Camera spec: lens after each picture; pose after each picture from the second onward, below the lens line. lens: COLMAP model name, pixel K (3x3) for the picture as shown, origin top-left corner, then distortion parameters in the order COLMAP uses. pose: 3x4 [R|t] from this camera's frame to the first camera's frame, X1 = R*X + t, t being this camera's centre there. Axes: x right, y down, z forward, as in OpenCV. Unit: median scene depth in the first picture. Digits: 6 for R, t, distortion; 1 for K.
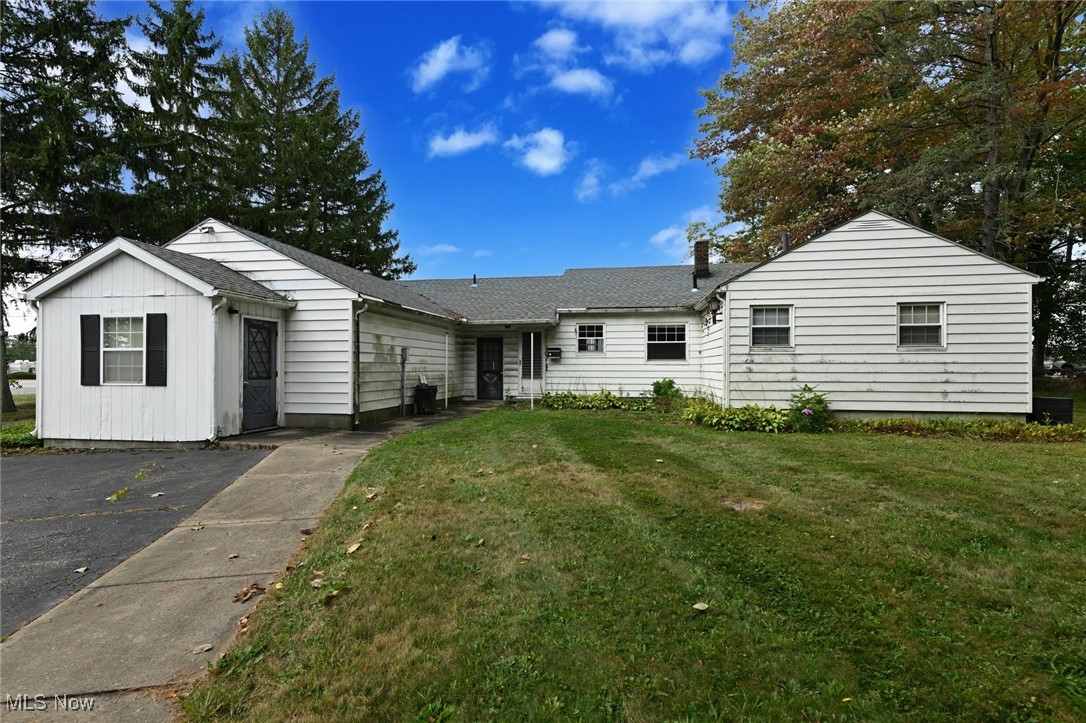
lens RADIAL K [[510.0, 0, 541.8], [0, 510.0, 364.3], [0, 0, 1]] dist [0.005838, 0.000450]
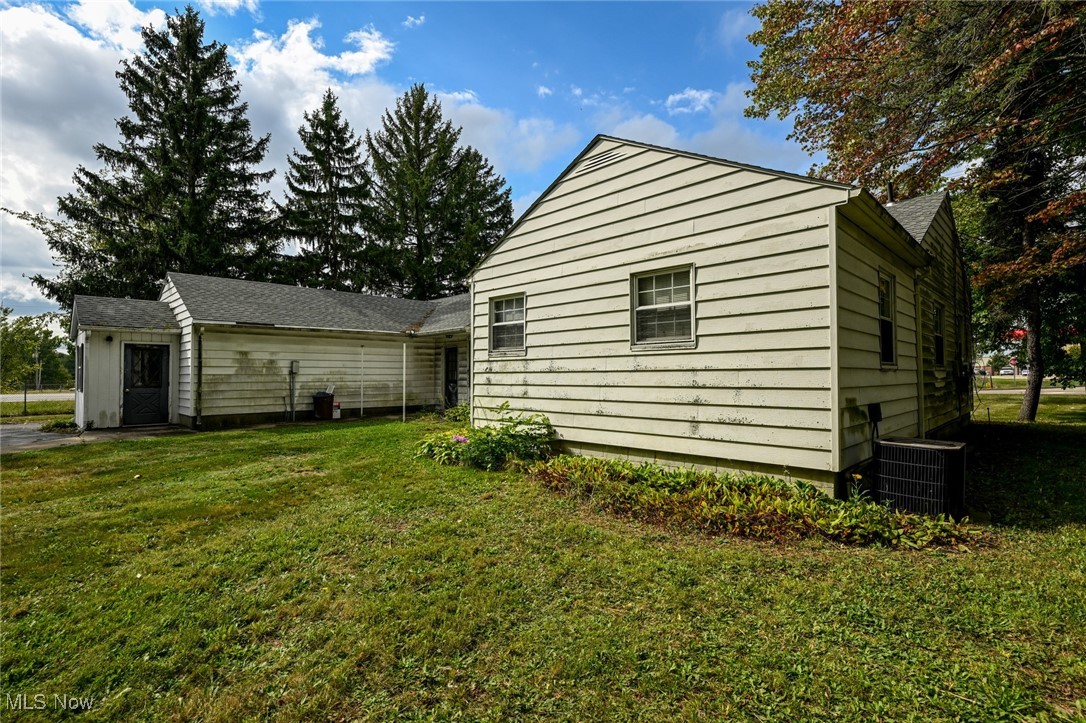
lens RADIAL K [[510.0, 0, 544.4], [0, 510.0, 362.3], [0, 0, 1]] dist [0.005838, 0.000450]
pose [[0.820226, -0.018972, -0.571725, 0.922126], [0.008148, 0.999736, -0.021484, -0.000291], [0.571981, 0.012963, 0.820164, 0.412292]]
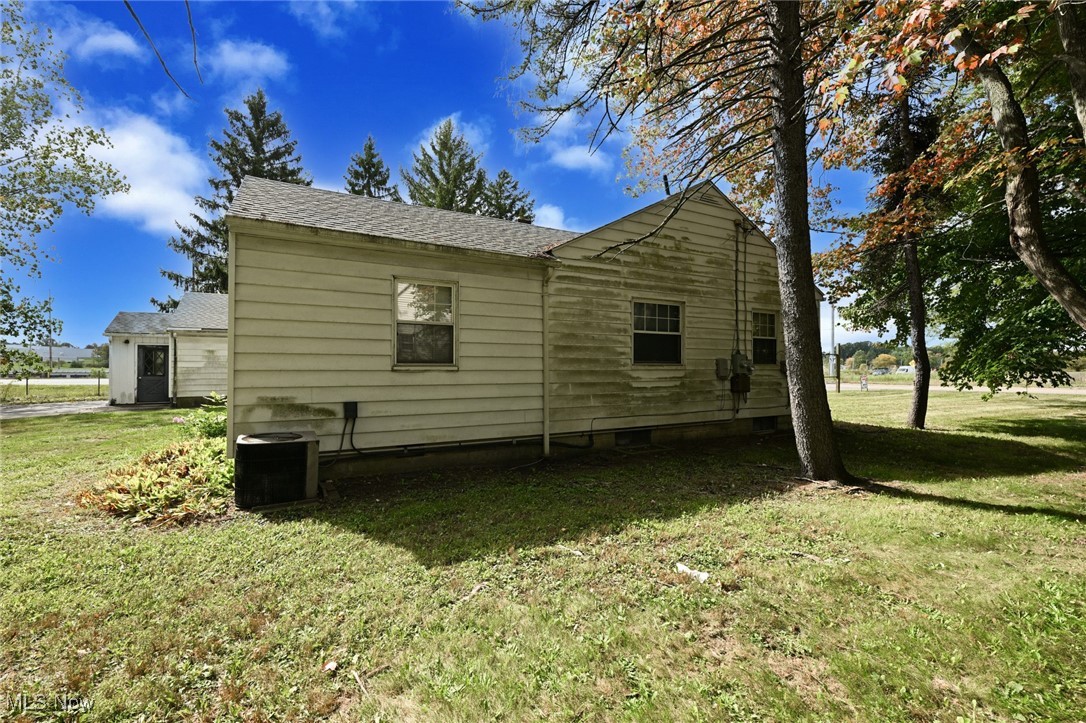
lens RADIAL K [[463.5, 0, 540.8], [0, 463.5, 363.6], [0, 0, 1]] dist [0.001183, 0.000079]
pose [[0.633598, -0.002915, -0.773657, 1.430834], [0.002559, 0.999995, -0.001672, -0.009529], [0.773658, -0.000921, 0.633603, 0.860387]]
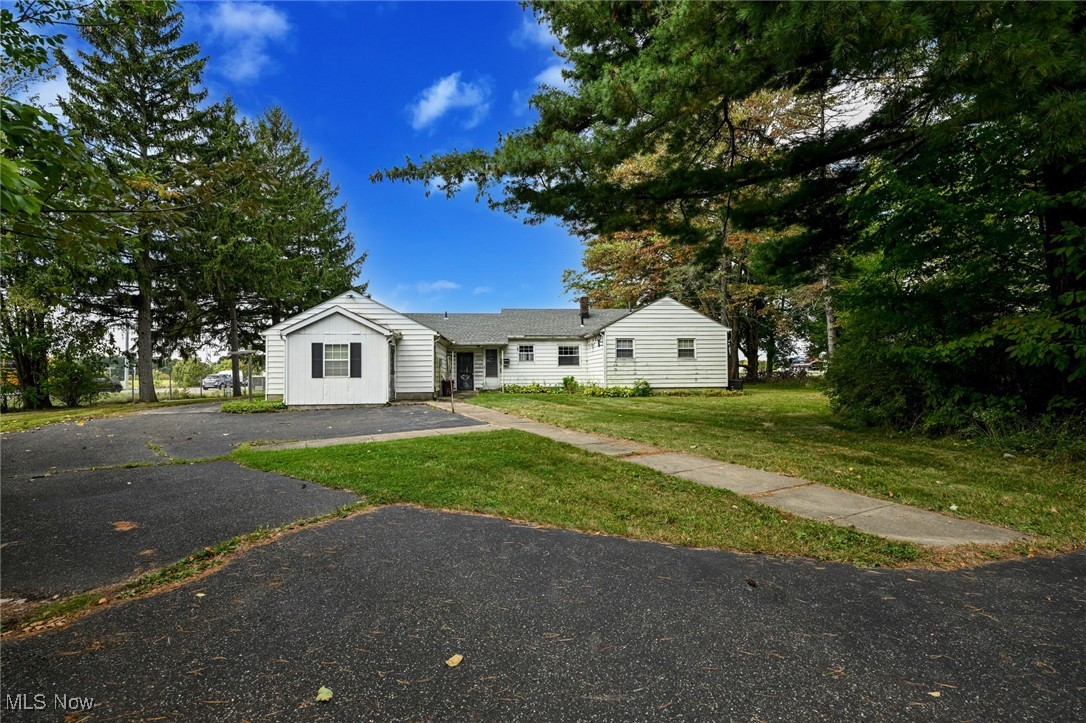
lens RADIAL K [[483.8, 0, 540.0], [0, 483.8, 365.7], [0, 0, 1]] dist [-0.001959, 0.000295]
pose [[0.963576, -0.004585, 0.267394, -0.420046], [0.009270, 0.999825, -0.016262, 0.025278], [-0.267273, 0.018148, 0.963450, -0.821517]]
